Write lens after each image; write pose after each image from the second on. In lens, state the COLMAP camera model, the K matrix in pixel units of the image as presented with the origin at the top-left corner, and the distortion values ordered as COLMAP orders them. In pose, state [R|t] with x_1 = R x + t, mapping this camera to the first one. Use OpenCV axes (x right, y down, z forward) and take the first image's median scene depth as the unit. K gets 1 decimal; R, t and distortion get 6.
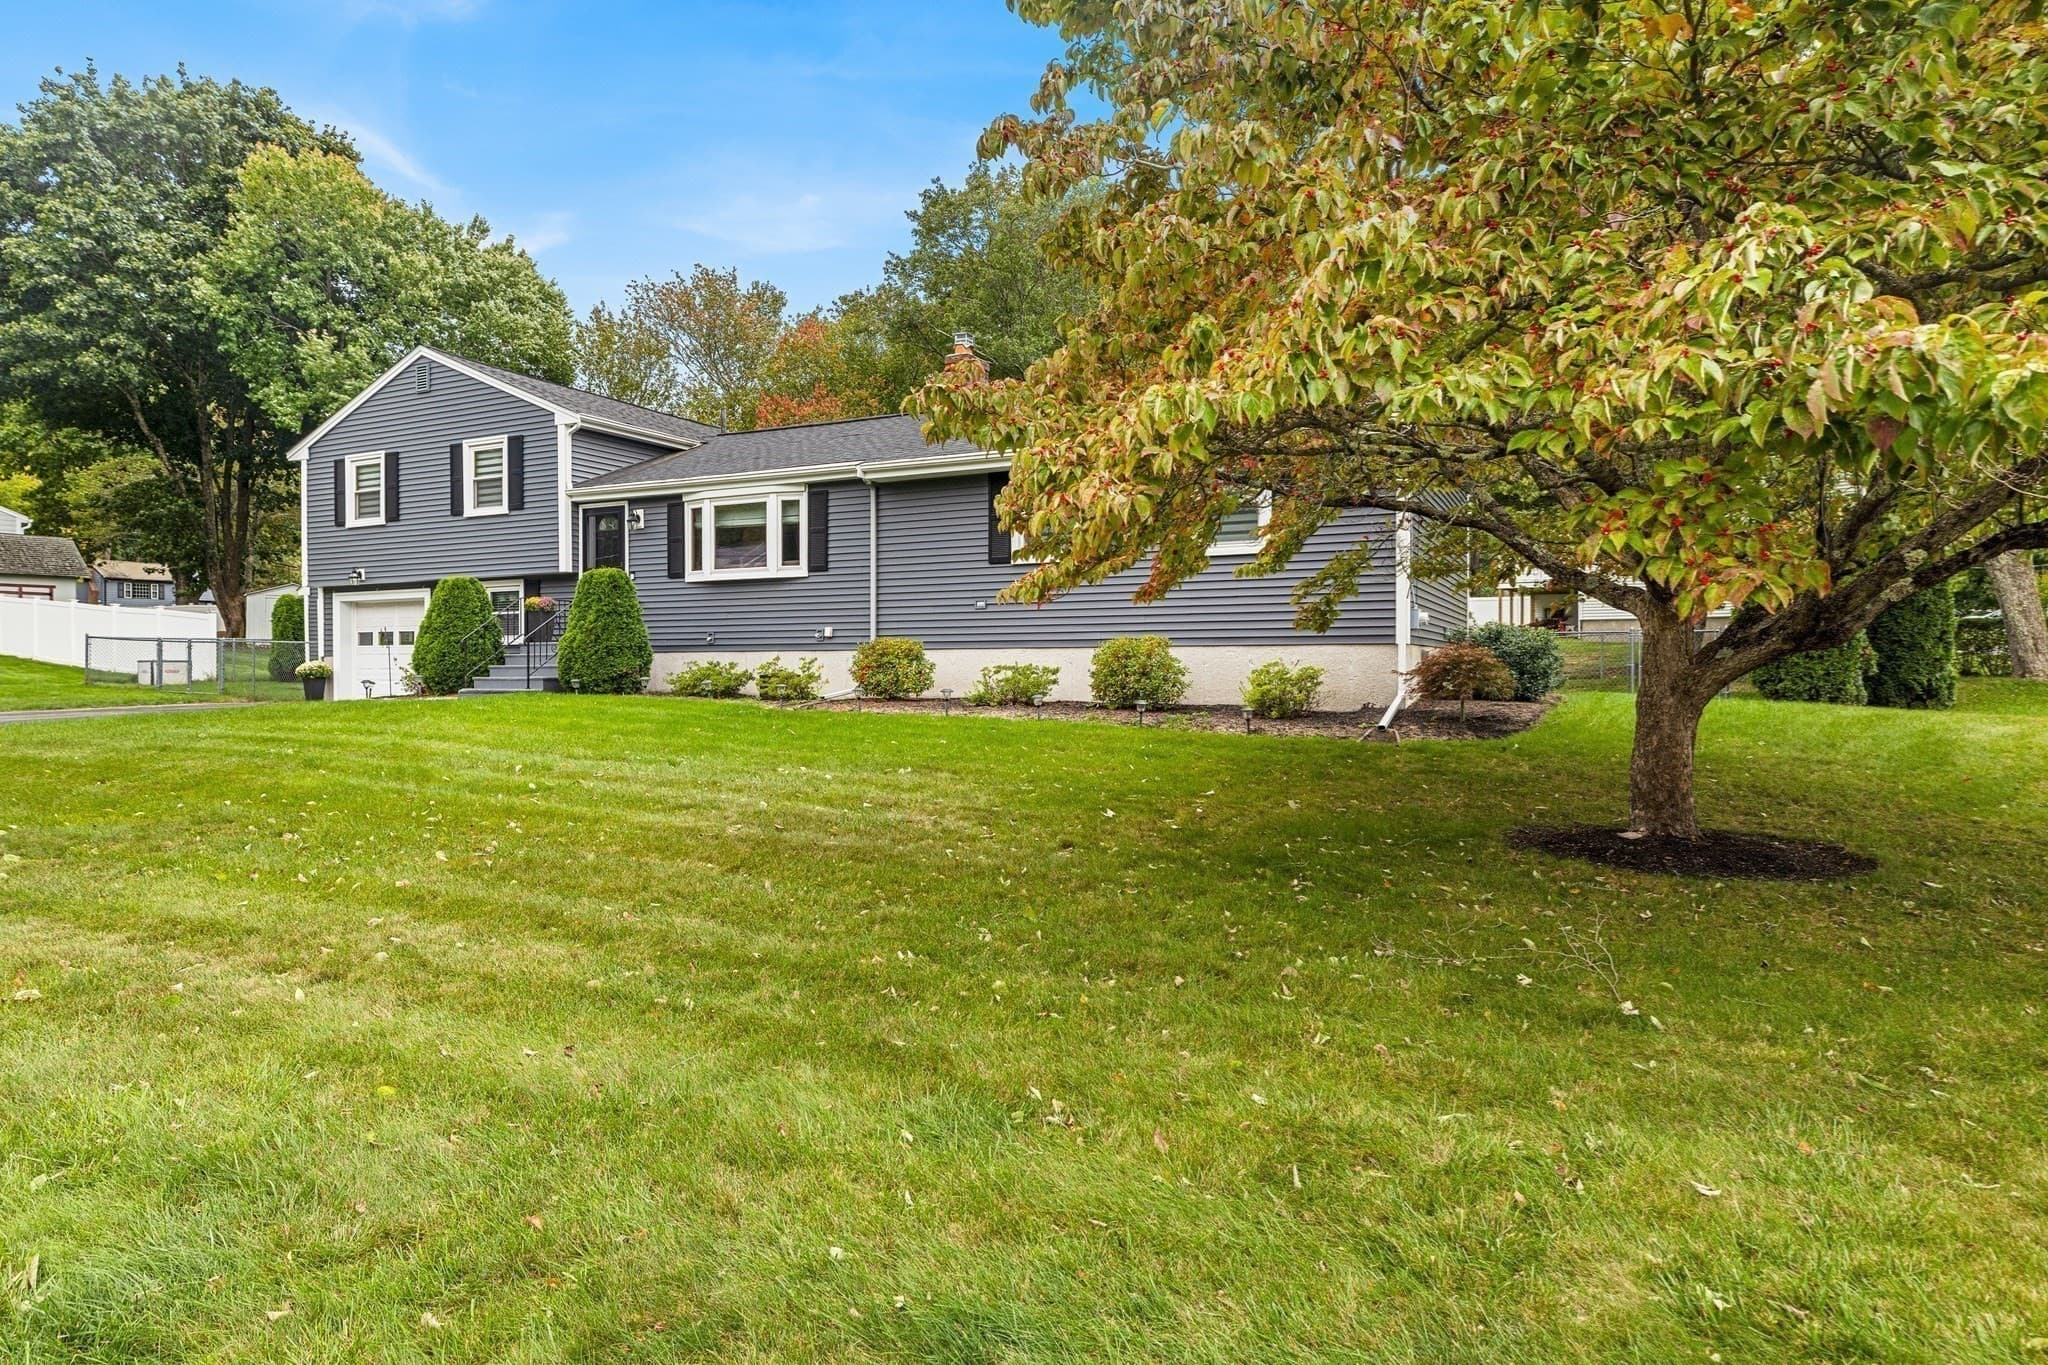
lens RADIAL K [[1113.4, 0, 1015.2], [0, 1113.4, 660.3], [0, 0, 1]] dist [0.000916, -0.000202]
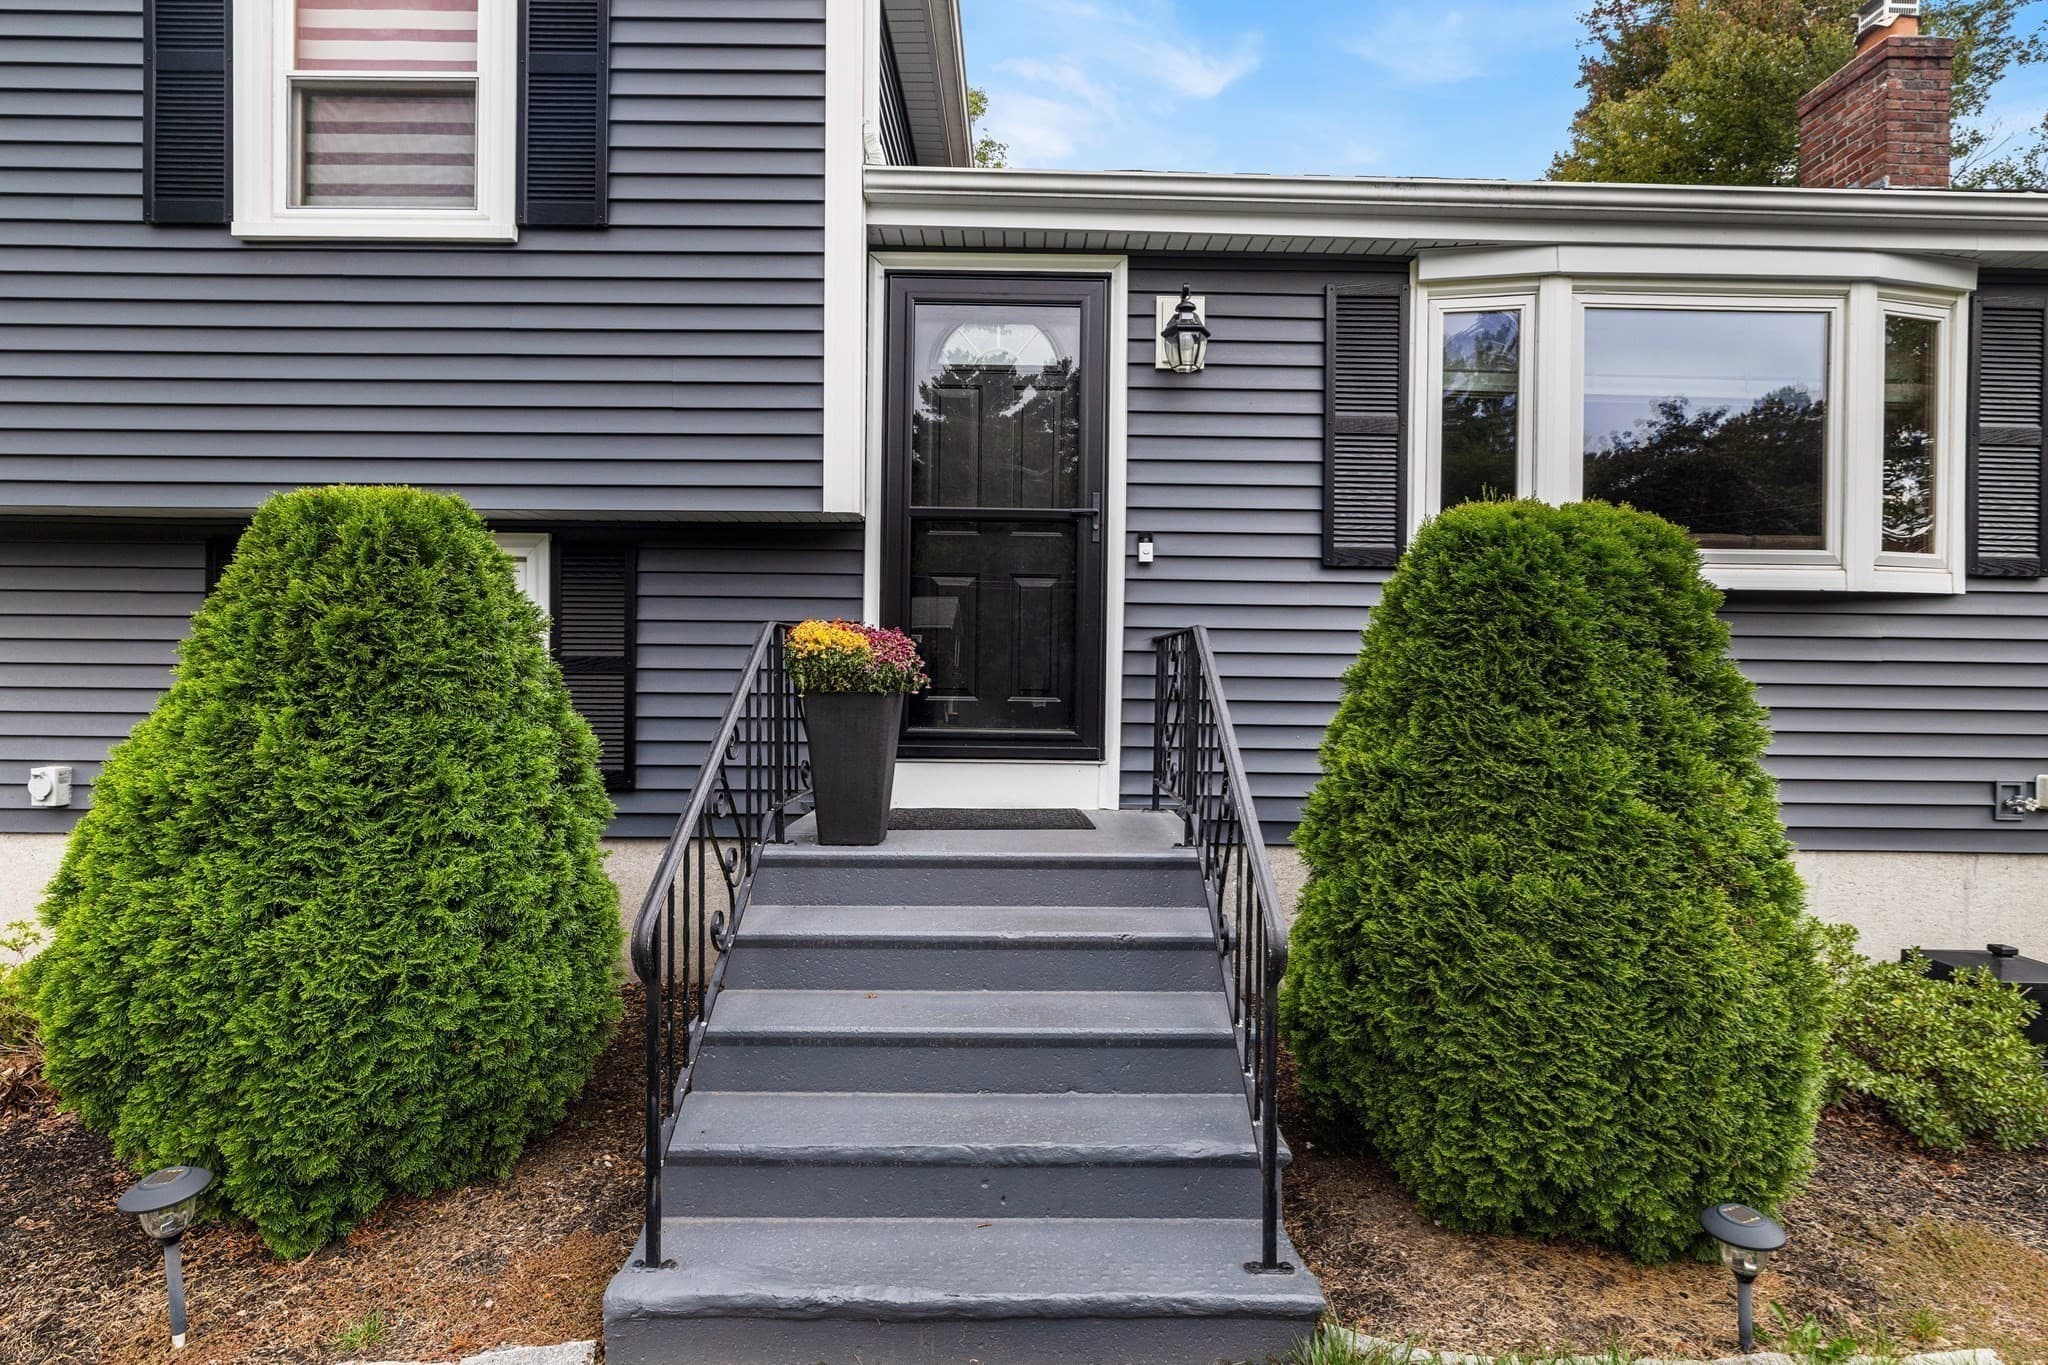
lens RADIAL K [[922.9, 0, 1019.0], [0, 922.9, 661.5], [0, 0, 1]] dist [0.004208, 0.000474]
pose [[0.898278, 0.017247, 0.439088, -0.478992], [-0.016902, 0.999846, -0.004695, -0.050423], [-0.439101, -0.003204, 0.898432, 0.847217]]
